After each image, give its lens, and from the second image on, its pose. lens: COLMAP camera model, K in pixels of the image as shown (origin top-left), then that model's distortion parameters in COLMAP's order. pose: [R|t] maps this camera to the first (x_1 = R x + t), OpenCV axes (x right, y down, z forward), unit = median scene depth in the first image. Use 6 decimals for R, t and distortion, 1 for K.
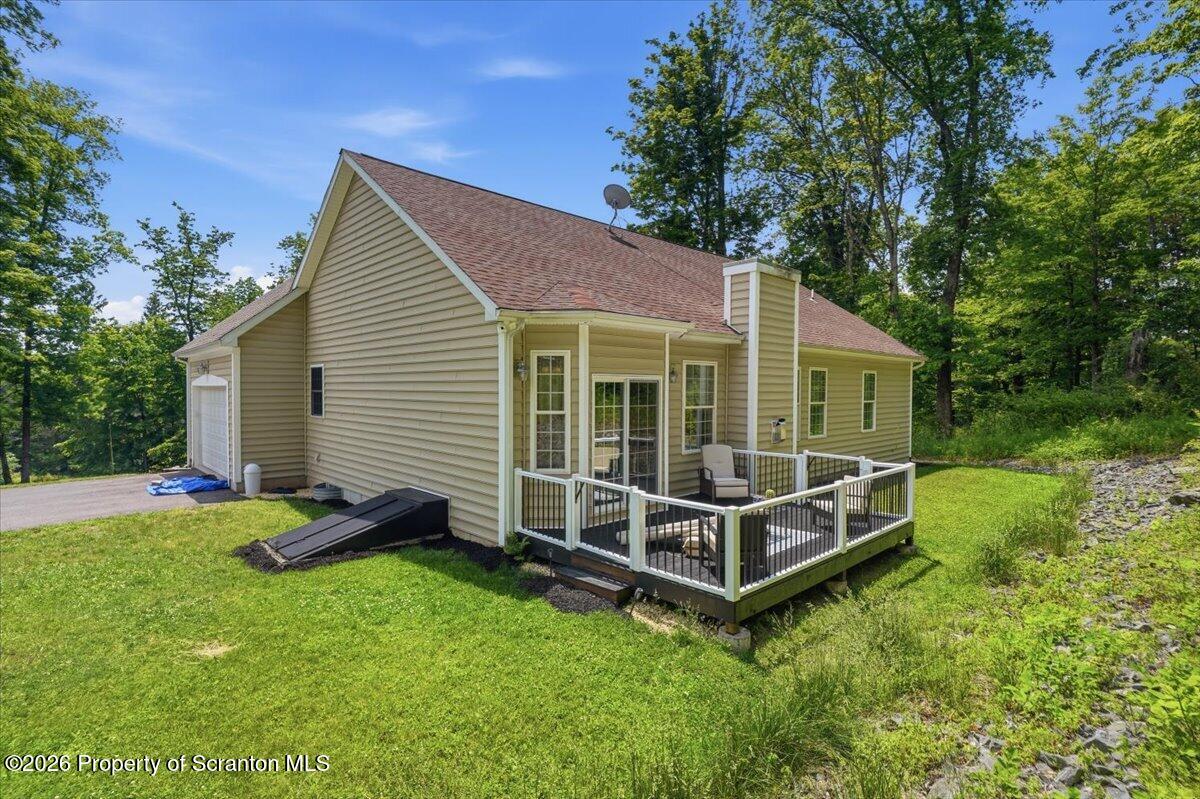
lens RADIAL K [[572.5, 0, 609.7], [0, 572.5, 395.5], [0, 0, 1]] dist [0.007948, -0.002833]
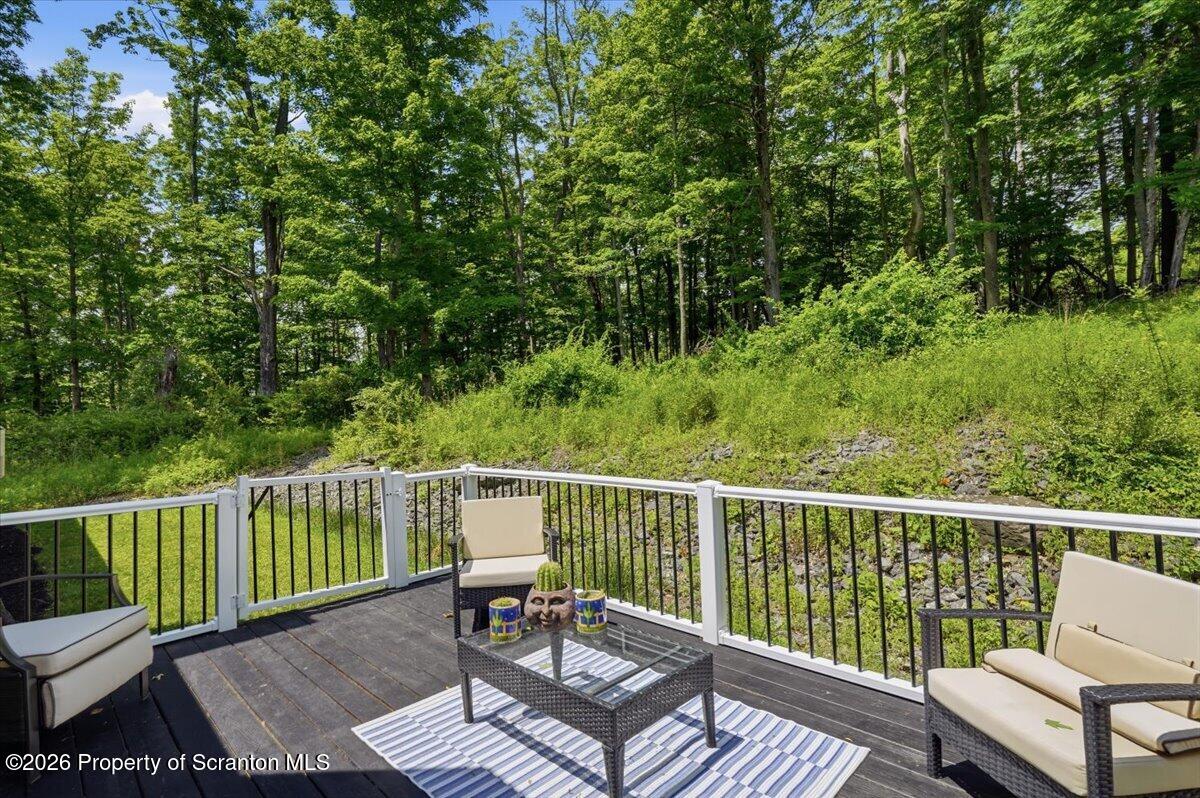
lens RADIAL K [[572.5, 0, 599.5], [0, 572.5, 395.6], [0, 0, 1]] dist [0.007948, -0.002833]
pose [[-0.023578, 0.041311, 0.998868, -0.043354], [0.042951, 0.998265, -0.040272, 0.068750], [-0.998799, 0.041953, -0.025312, 0.773942]]
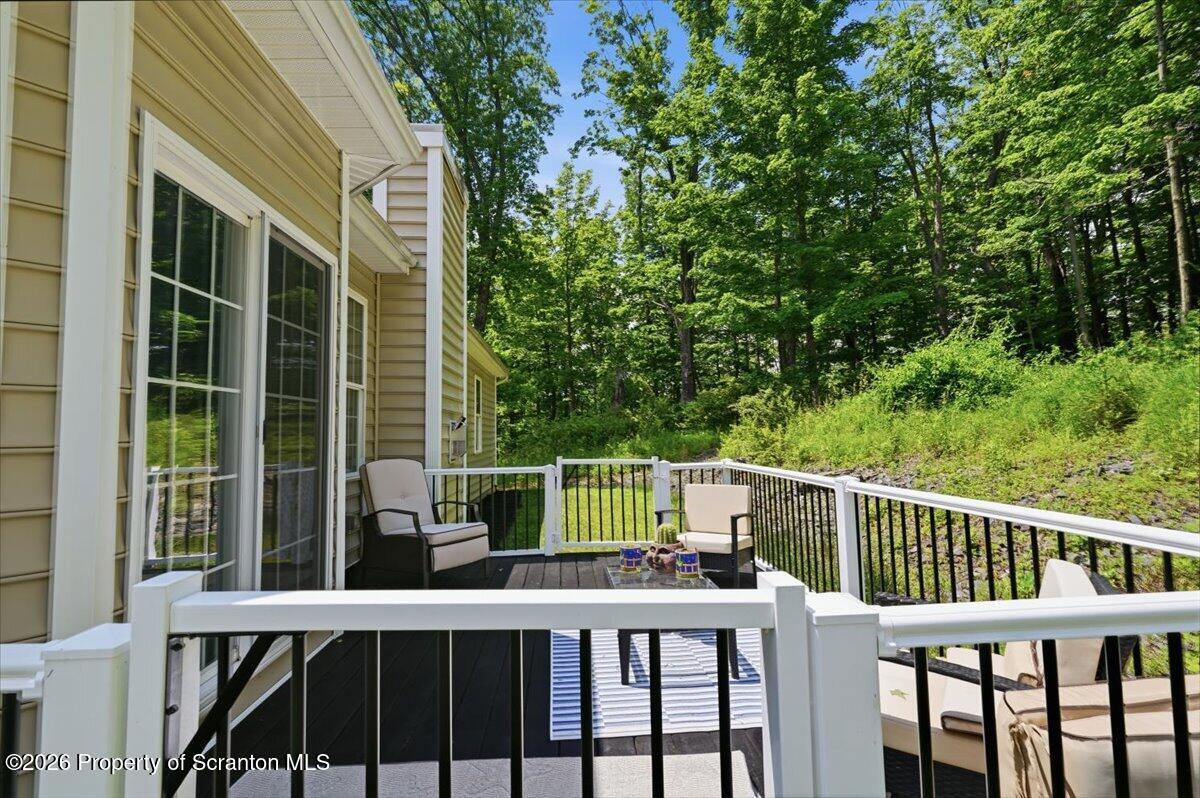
lens RADIAL K [[572.5, 0, 606.0], [0, 572.5, 395.2], [0, 0, 1]] dist [0.007948, -0.002833]
pose [[0.628830, 0.042472, 0.776382, -0.076045], [0.030506, 0.996391, -0.079216, 0.080980], [-0.776944, 0.073498, 0.625265, 0.601285]]
